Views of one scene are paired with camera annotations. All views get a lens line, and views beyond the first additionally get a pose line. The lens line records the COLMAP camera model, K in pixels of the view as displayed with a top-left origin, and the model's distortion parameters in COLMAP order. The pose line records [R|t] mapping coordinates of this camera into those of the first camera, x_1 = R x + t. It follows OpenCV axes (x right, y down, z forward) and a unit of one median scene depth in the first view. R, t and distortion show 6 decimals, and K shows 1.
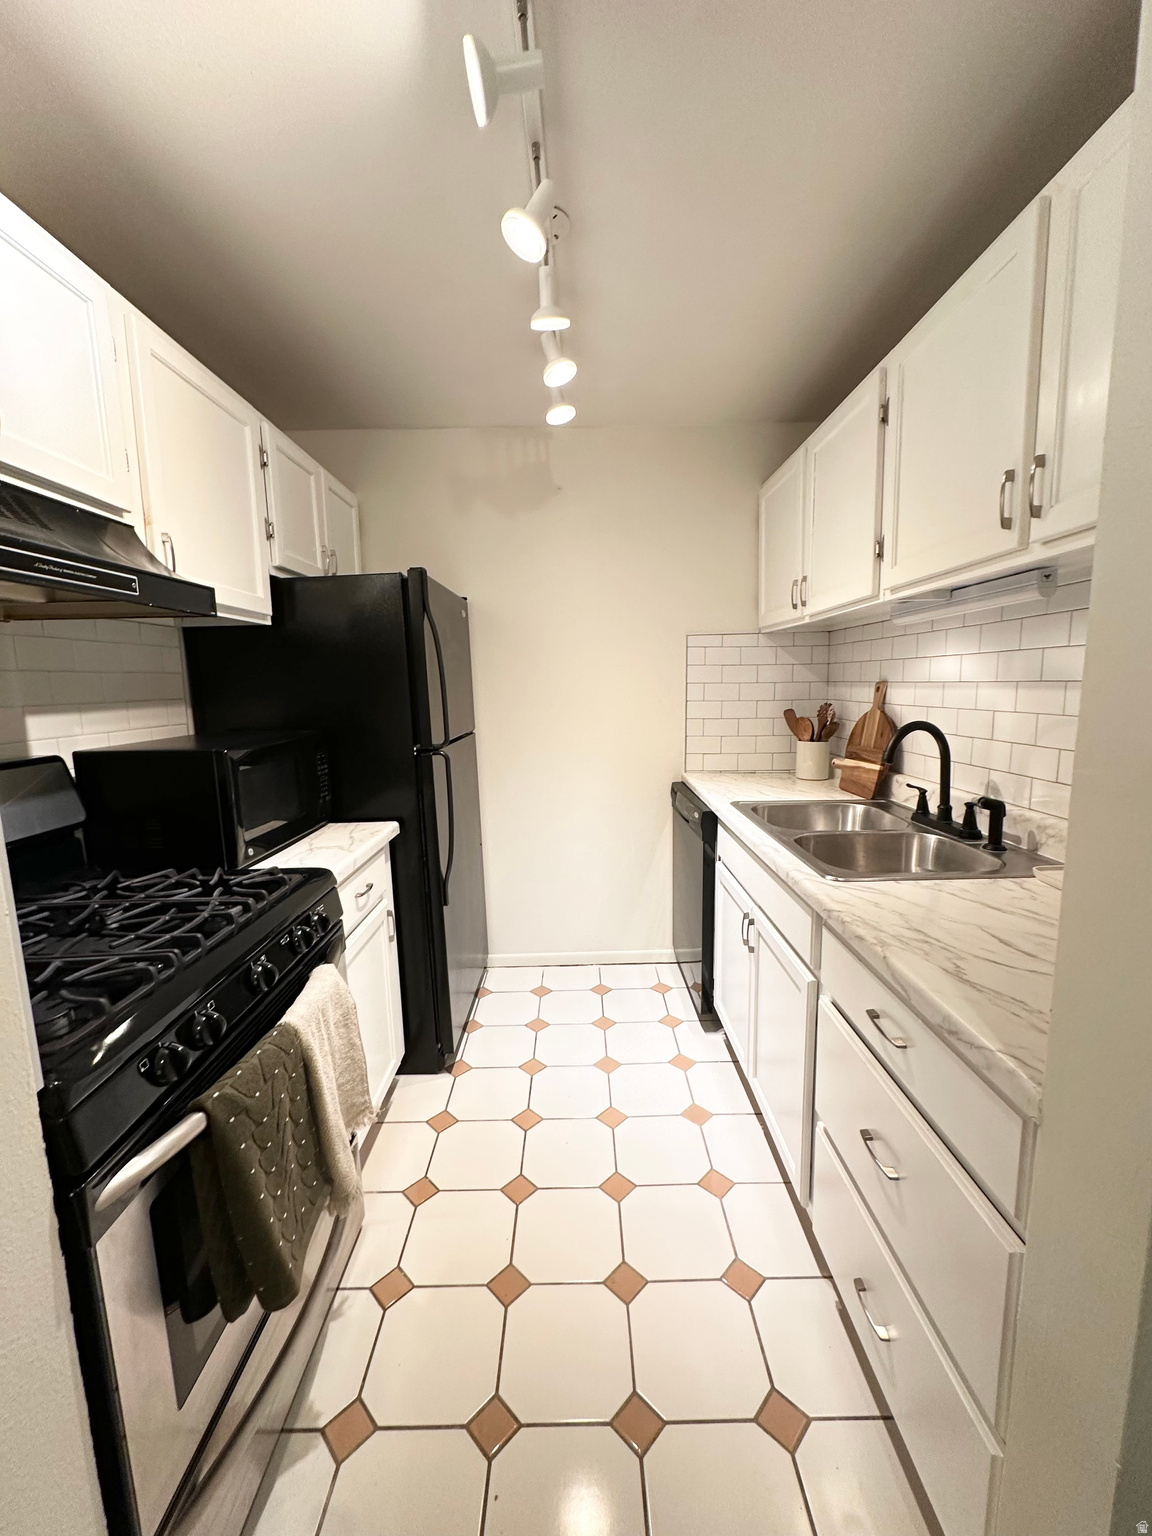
lens RADIAL K [[609.9, 0, 576.9], [0, 609.9, 769.8], [0, 0, 1]] dist [-0.007570, 0.001269]
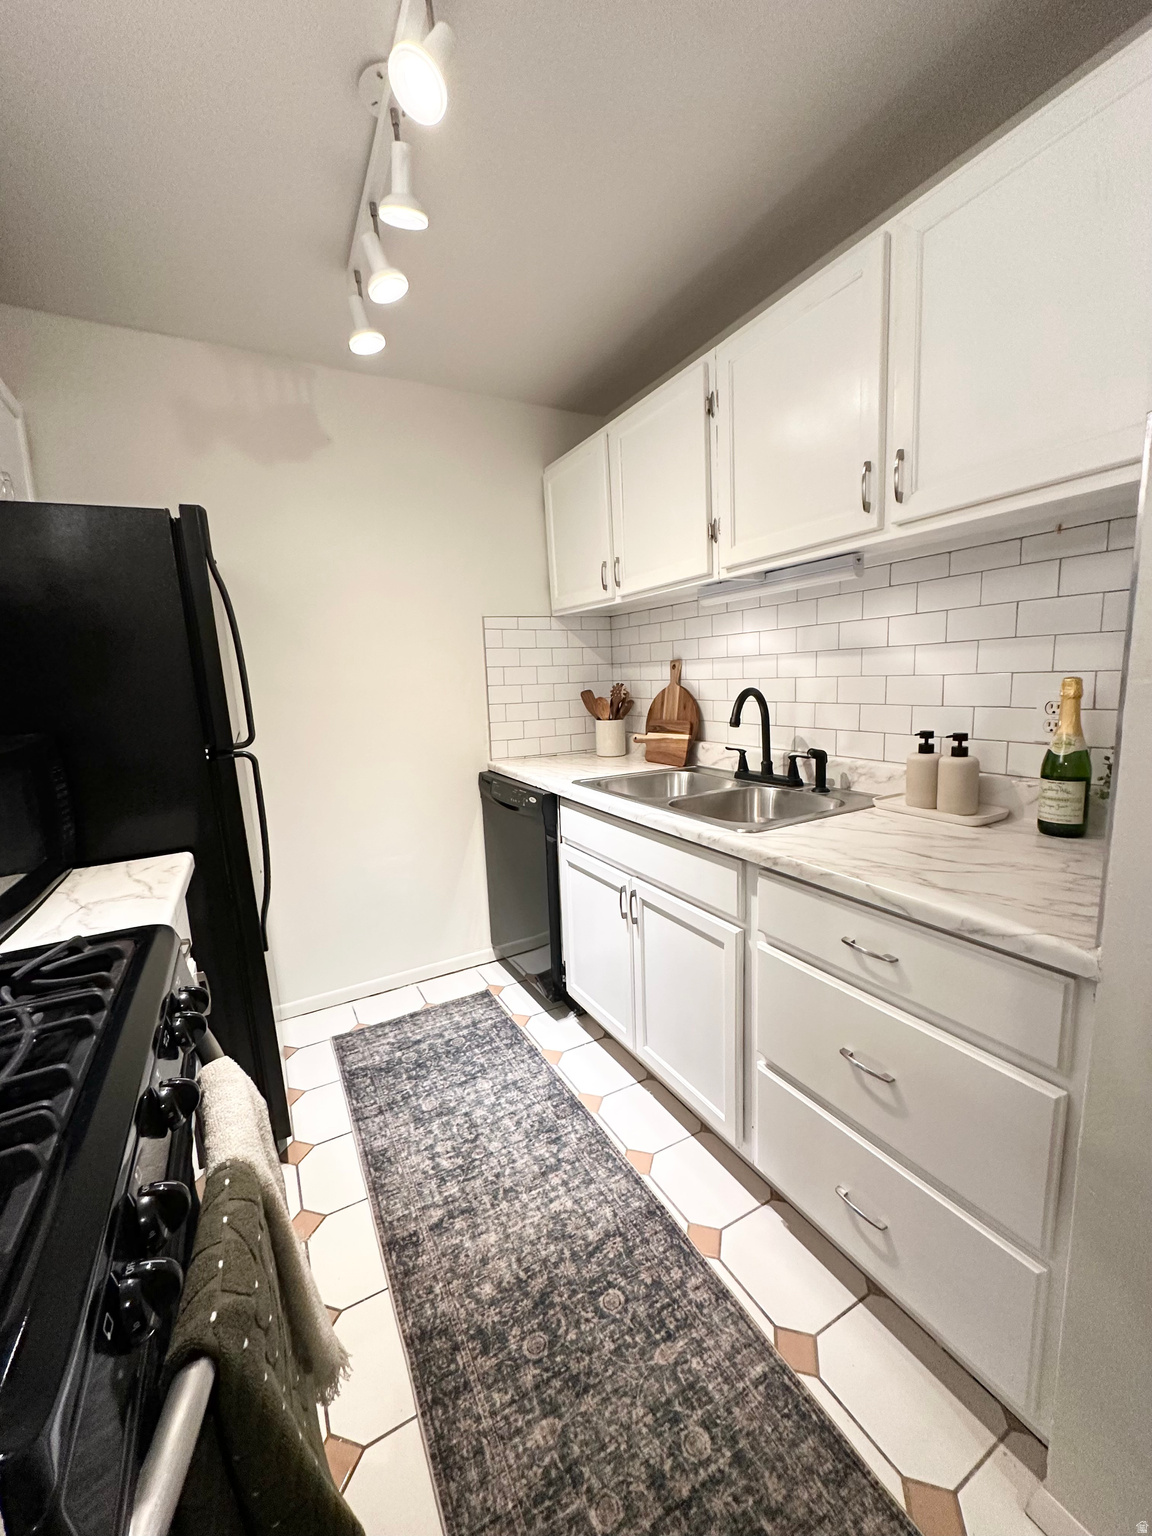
lens RADIAL K [[609.9, 0, 577.8], [0, 609.9, 769.3], [0, 0, 1]] dist [-0.007570, 0.001269]
pose [[0.877566, -0.090739, 0.470792, -0.231702], [0.091885, 0.995556, 0.020606, 0.015342], [-0.470570, 0.025176, 0.882004, 0.140717]]
